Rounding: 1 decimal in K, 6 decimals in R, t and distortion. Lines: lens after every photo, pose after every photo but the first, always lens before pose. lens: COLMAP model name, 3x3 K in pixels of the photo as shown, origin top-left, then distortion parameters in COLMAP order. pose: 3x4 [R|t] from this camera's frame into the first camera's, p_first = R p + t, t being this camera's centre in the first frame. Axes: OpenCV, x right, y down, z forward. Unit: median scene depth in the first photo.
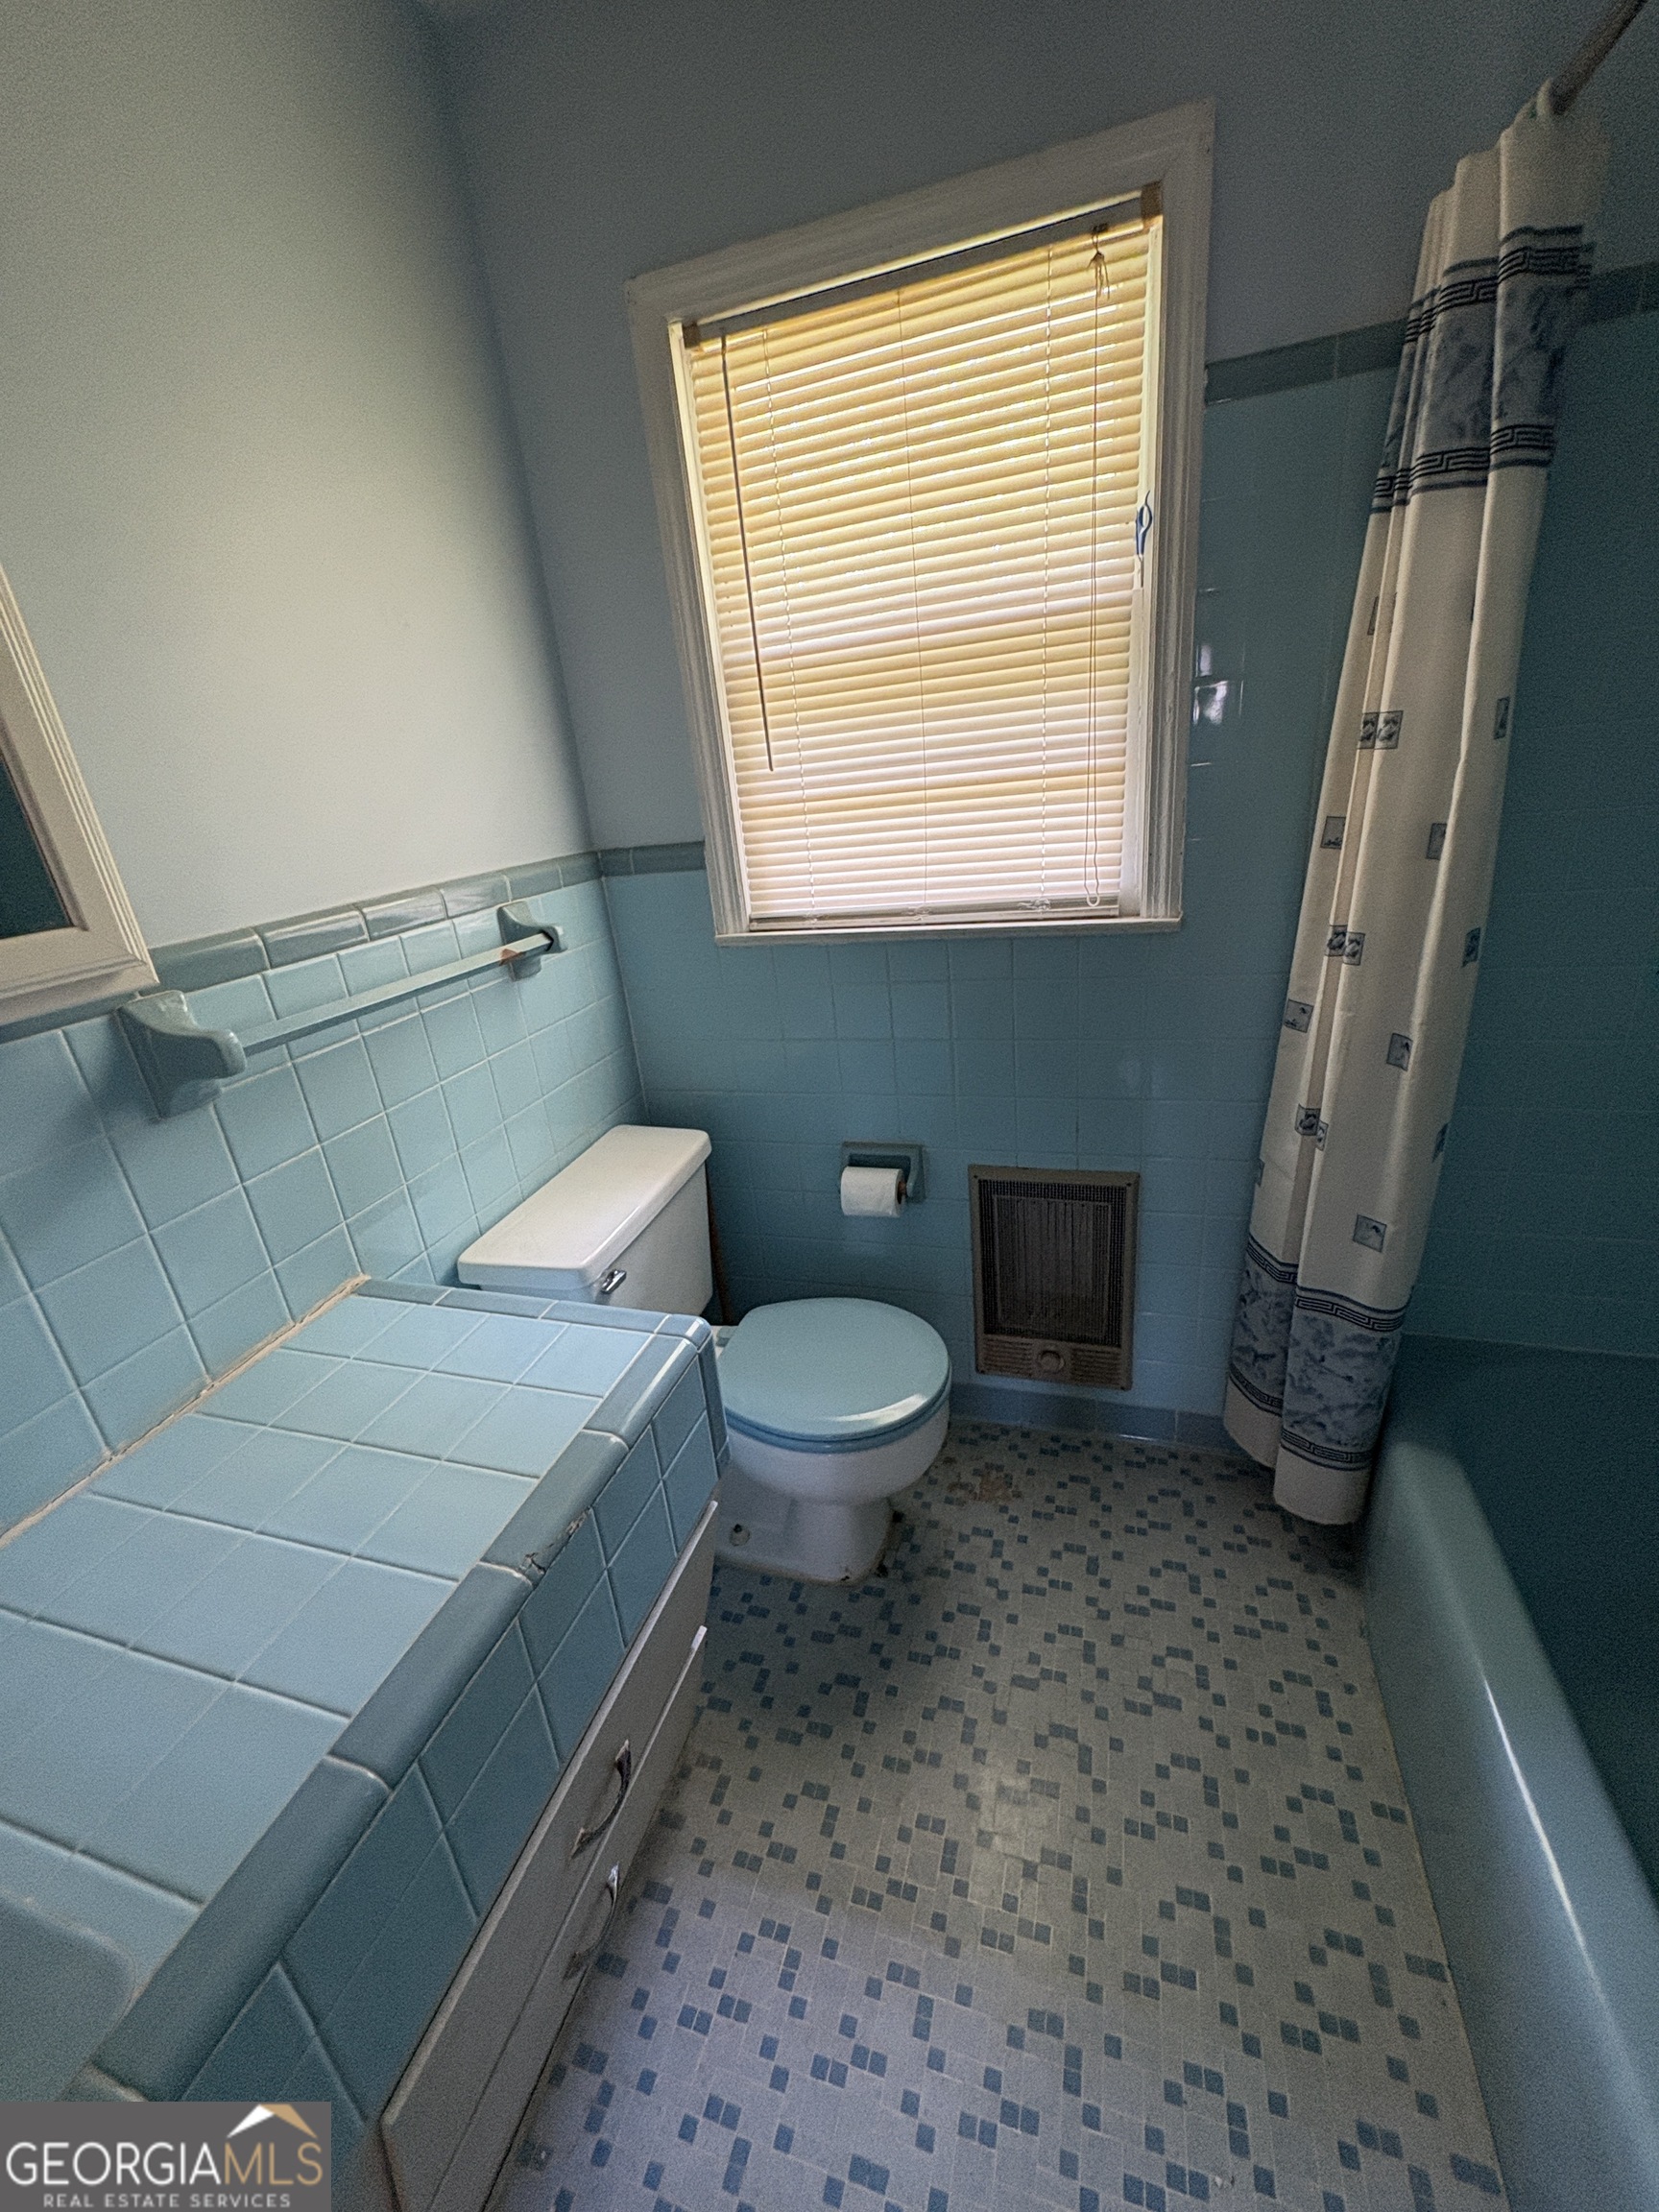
lens RADIAL K [[876.6, 0, 829.5], [0, 876.6, 1106.0], [0, 0, 1]] dist [-0.002428, -0.000079]
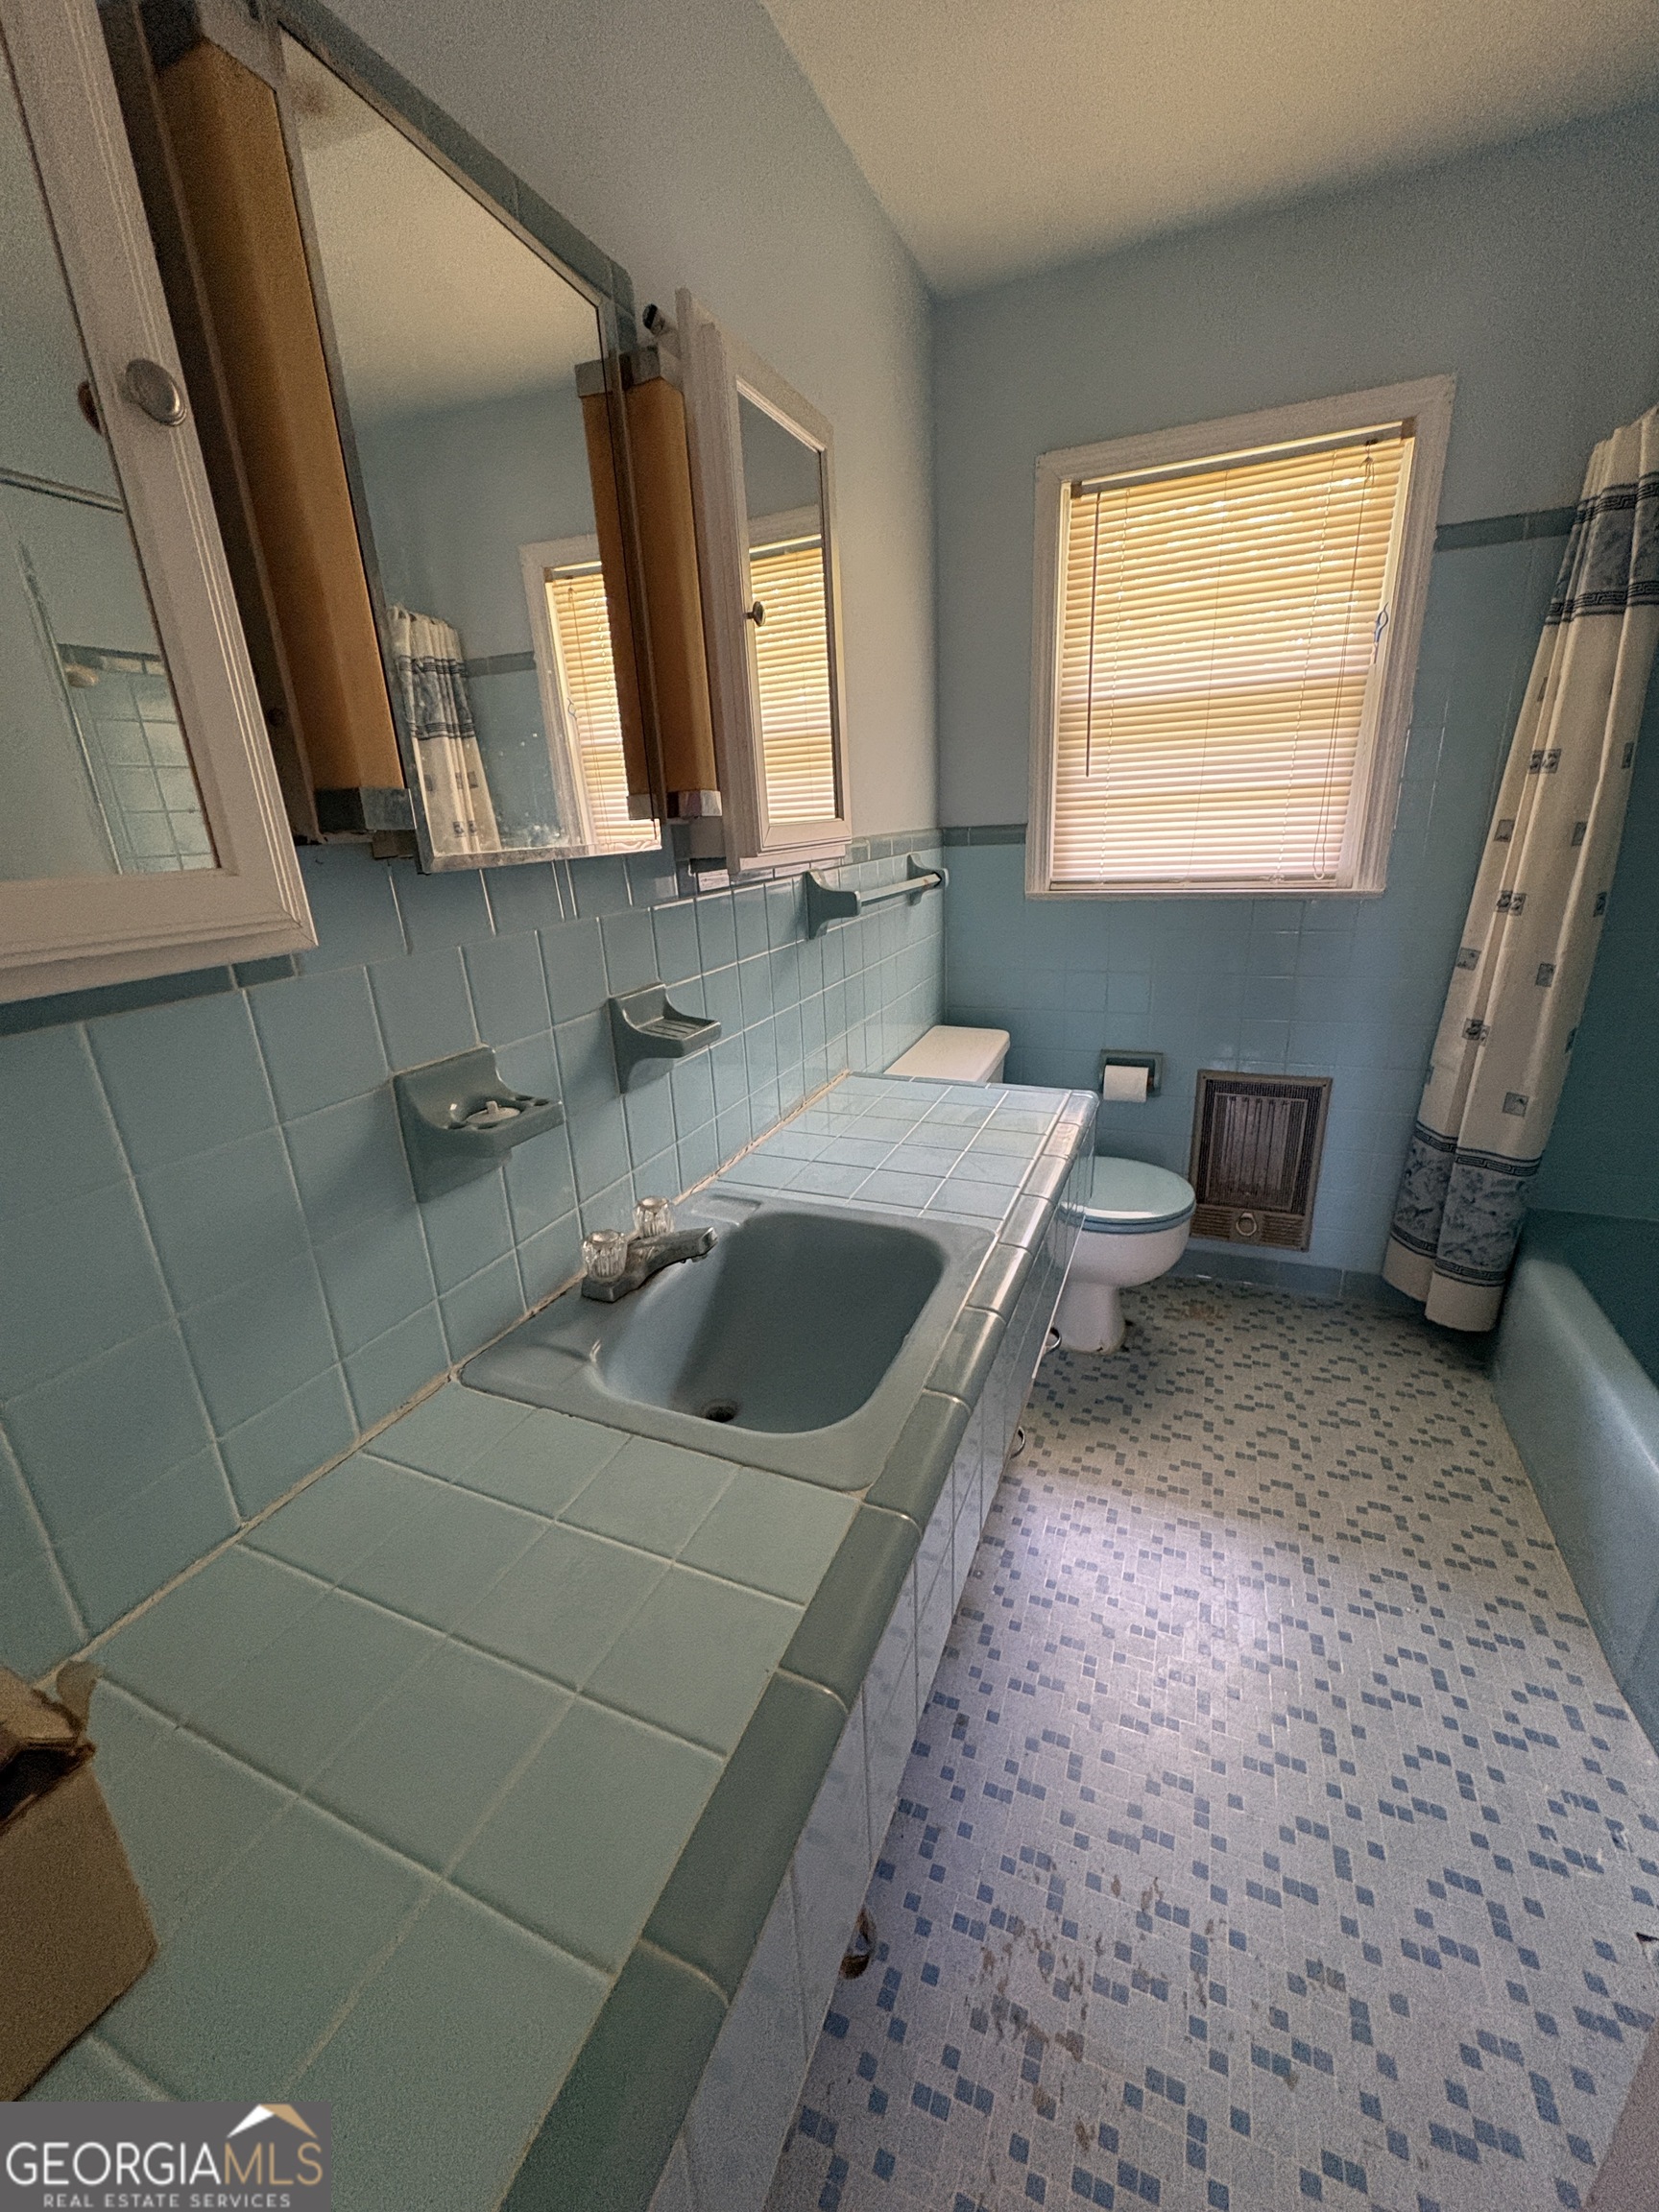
lens RADIAL K [[876.6, 0, 829.5], [0, 876.6, 1106.0], [0, 0, 1]] dist [-0.002428, -0.000079]
pose [[0.994301, 0.076993, -0.073735, -0.390871], [-0.080058, 0.996006, -0.039545, 0.284566], [0.070395, 0.045223, 0.996494, -0.504980]]
